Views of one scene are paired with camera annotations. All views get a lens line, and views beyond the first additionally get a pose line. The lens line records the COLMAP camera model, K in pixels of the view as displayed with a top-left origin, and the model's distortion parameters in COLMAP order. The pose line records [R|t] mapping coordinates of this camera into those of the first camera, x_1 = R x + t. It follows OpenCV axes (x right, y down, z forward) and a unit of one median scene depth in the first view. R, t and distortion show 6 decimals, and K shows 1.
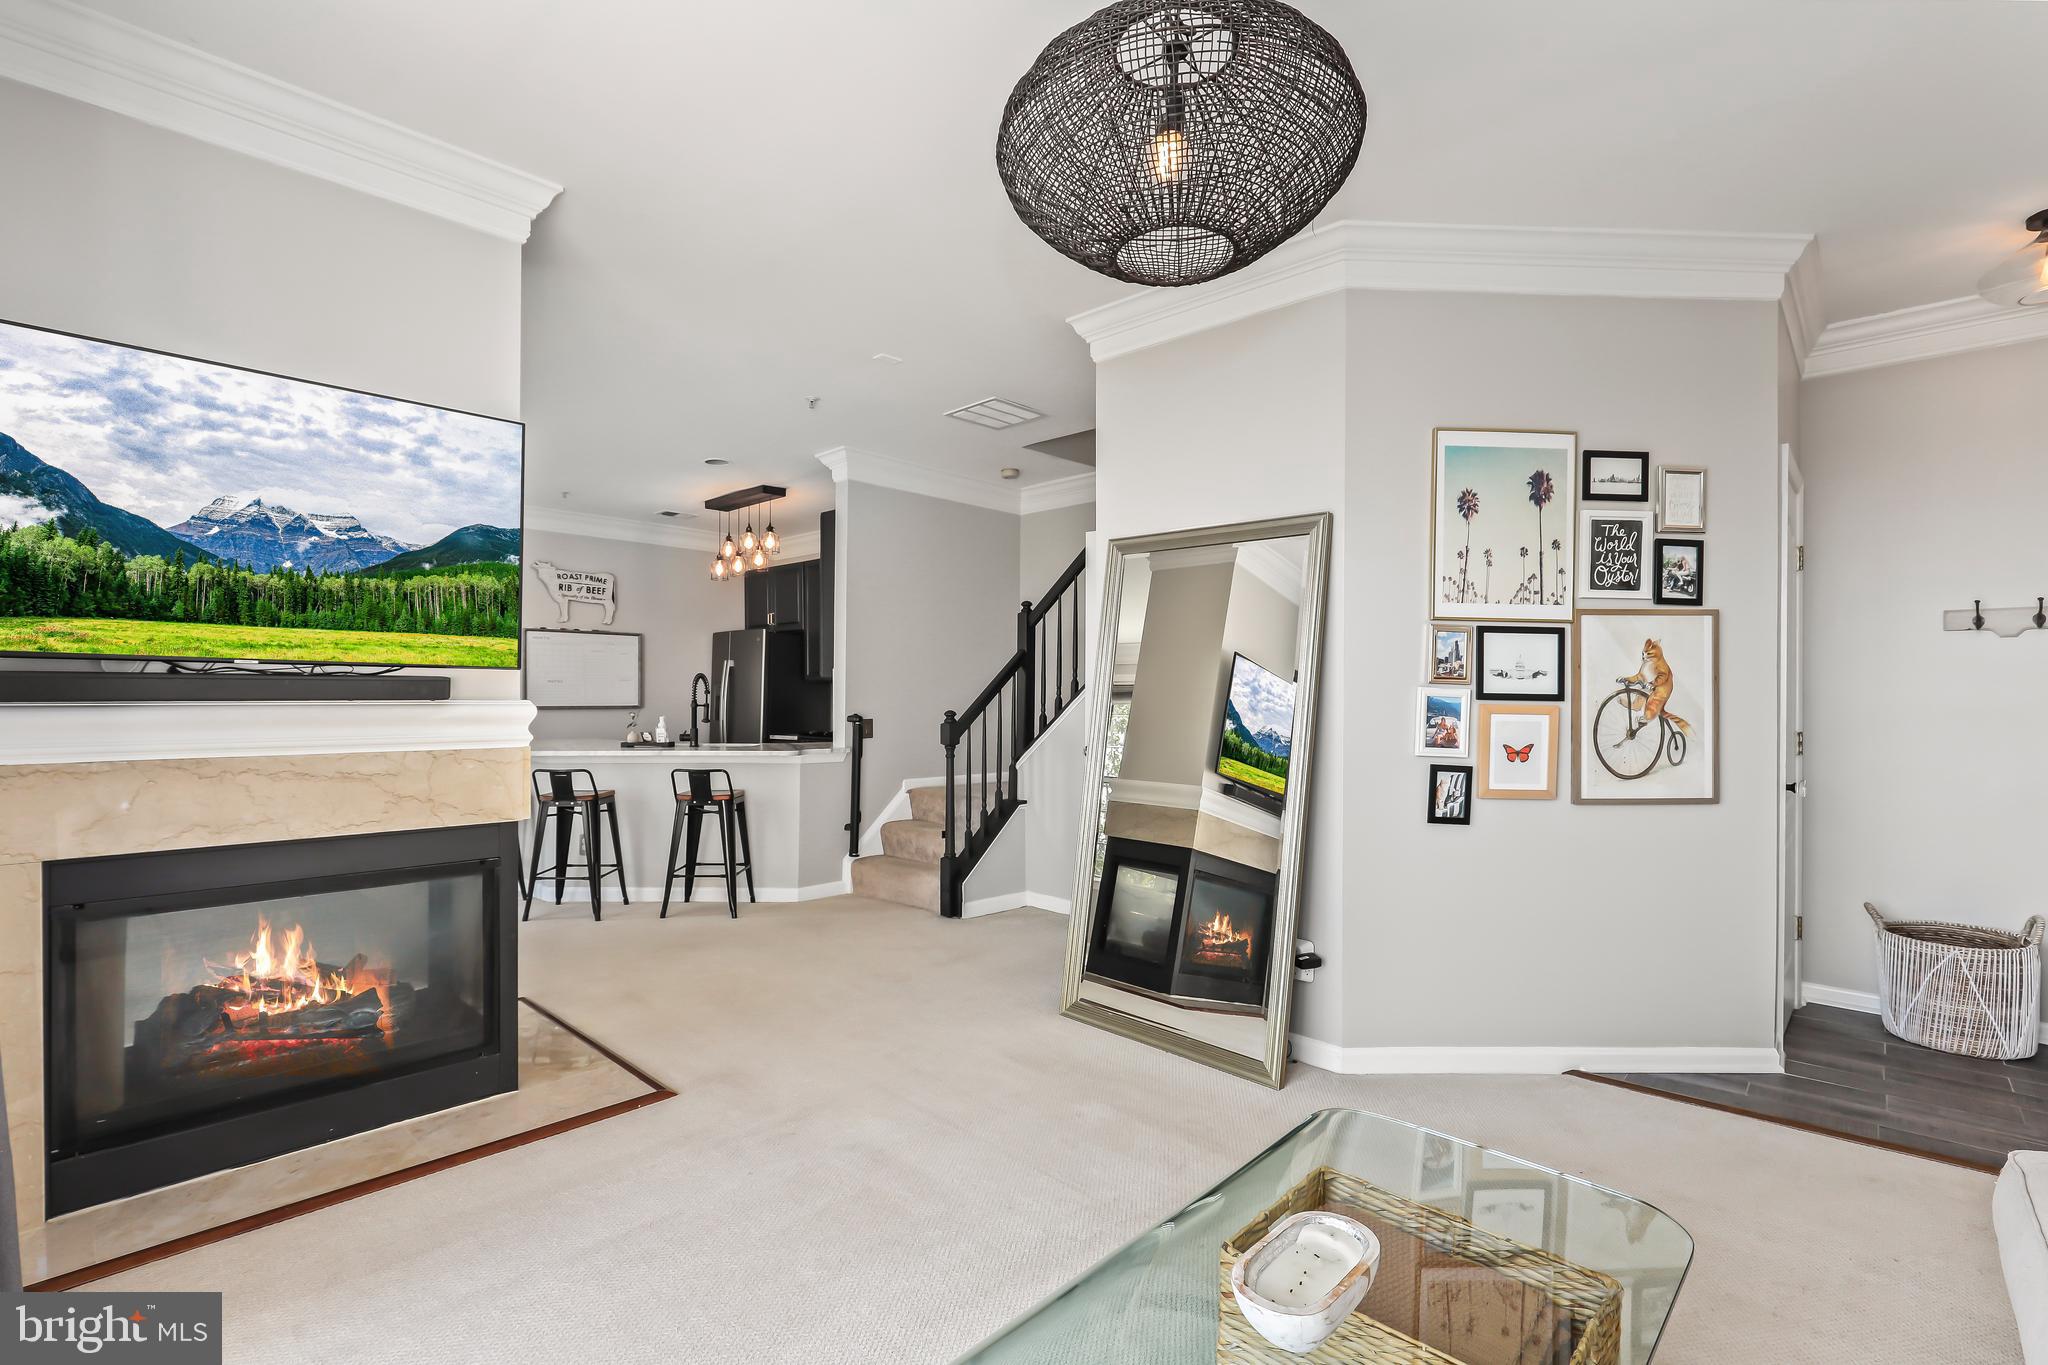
lens RADIAL K [[938.4, 0, 1031.2], [0, 938.4, 694.1], [0, 0, 1]] dist [0.001703, -0.037938]
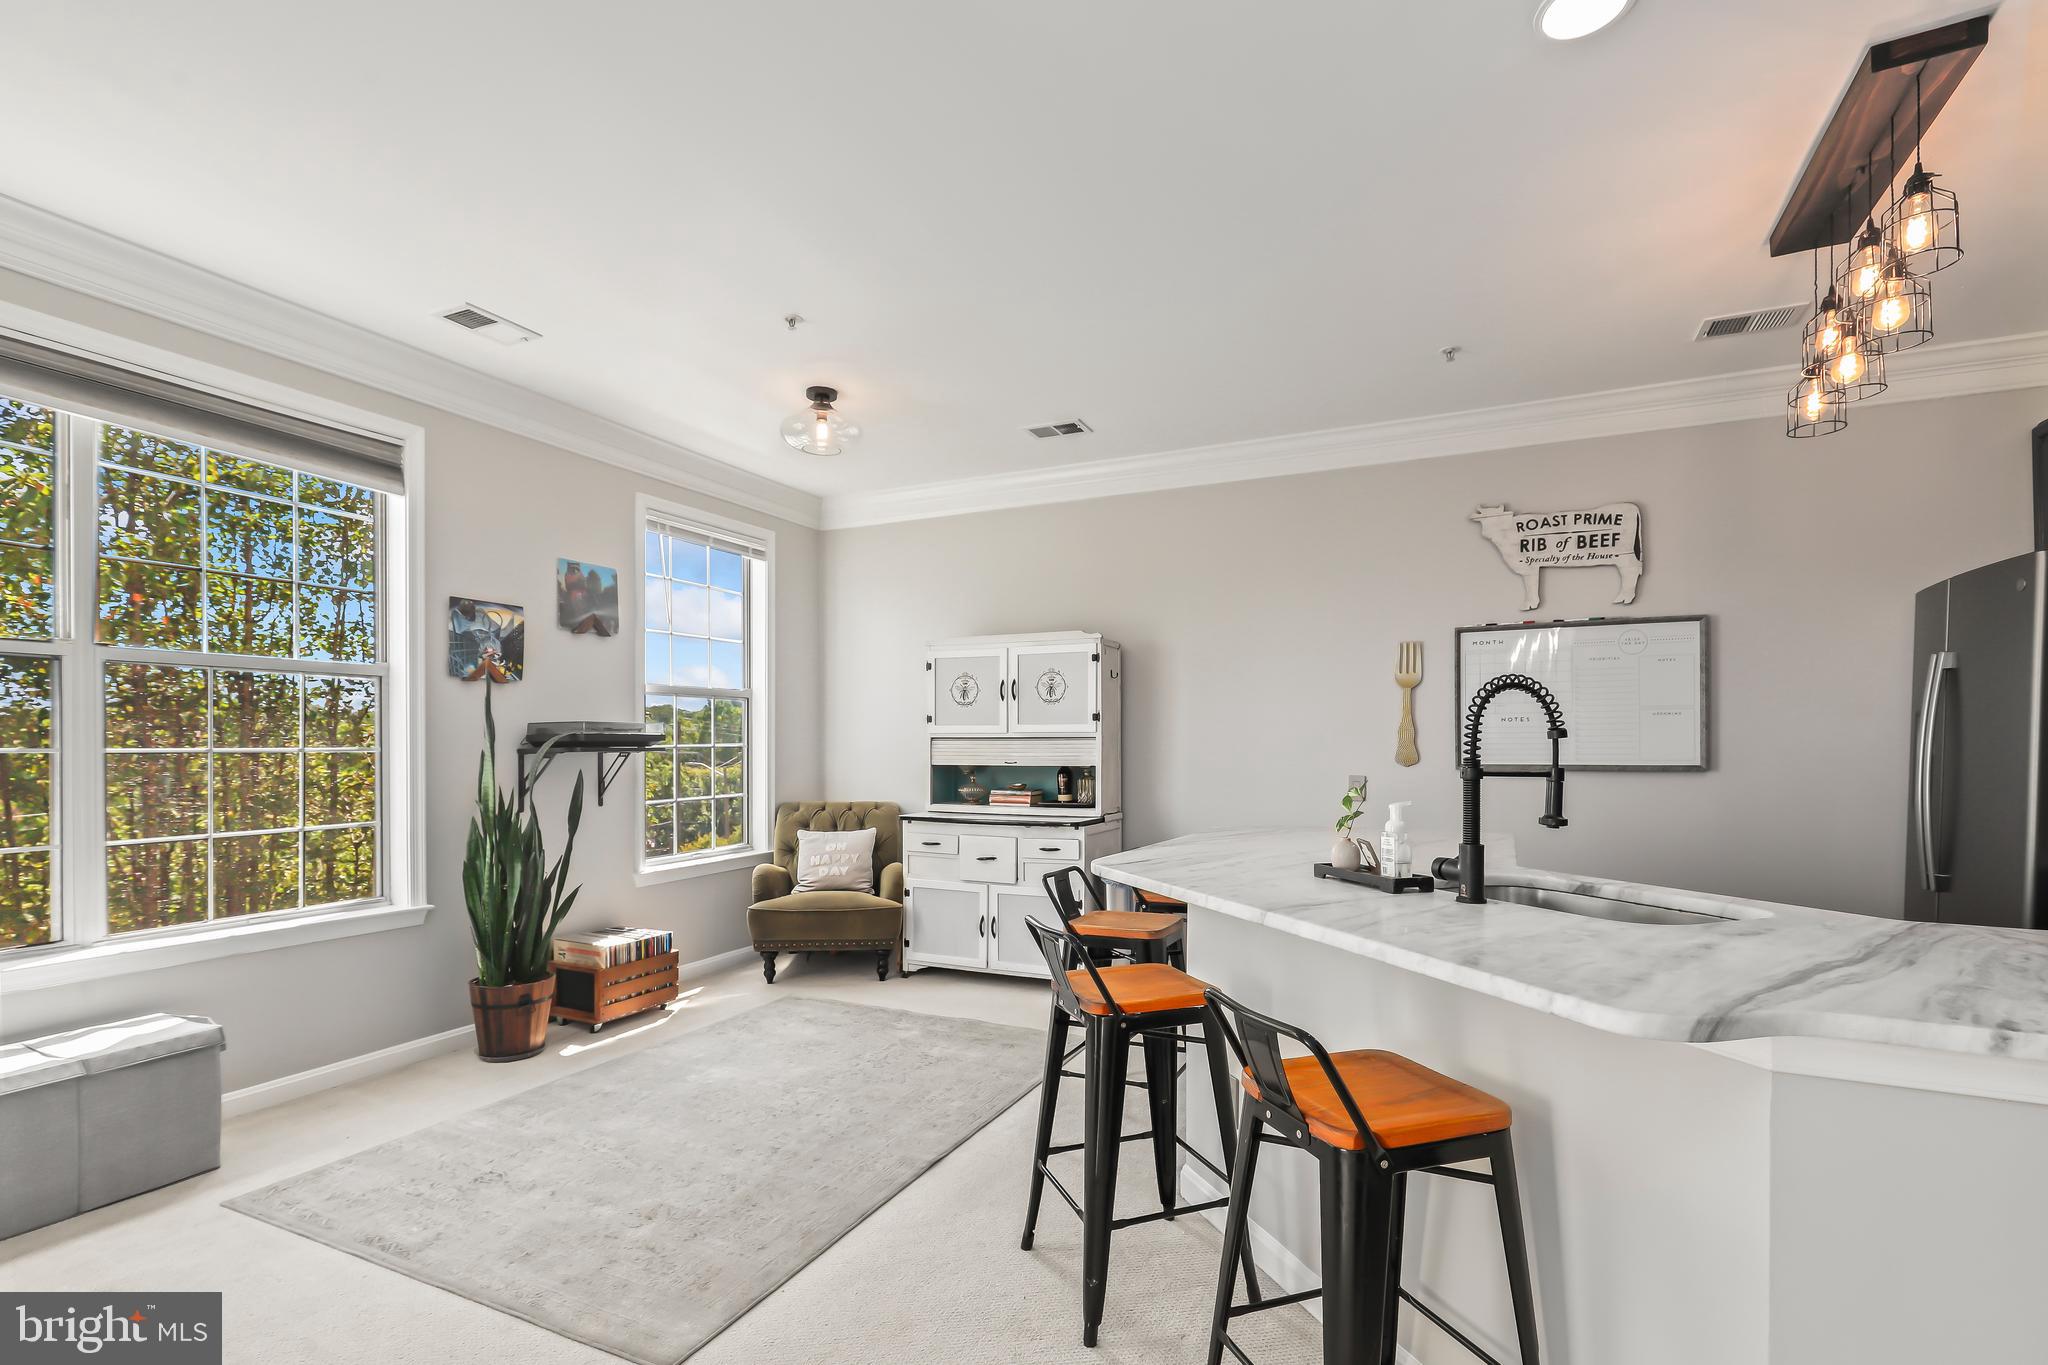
lens RADIAL K [[941.8, 0, 1029.7], [0, 941.8, 742.4], [0, 0, 1]] dist [-0.001075, -0.000073]
pose [[0.309353, -0.007687, -0.950916, -0.211848], [0.005552, 0.999965, -0.006277, 0.005329], [0.950931, -0.003337, 0.309384, 1.639270]]
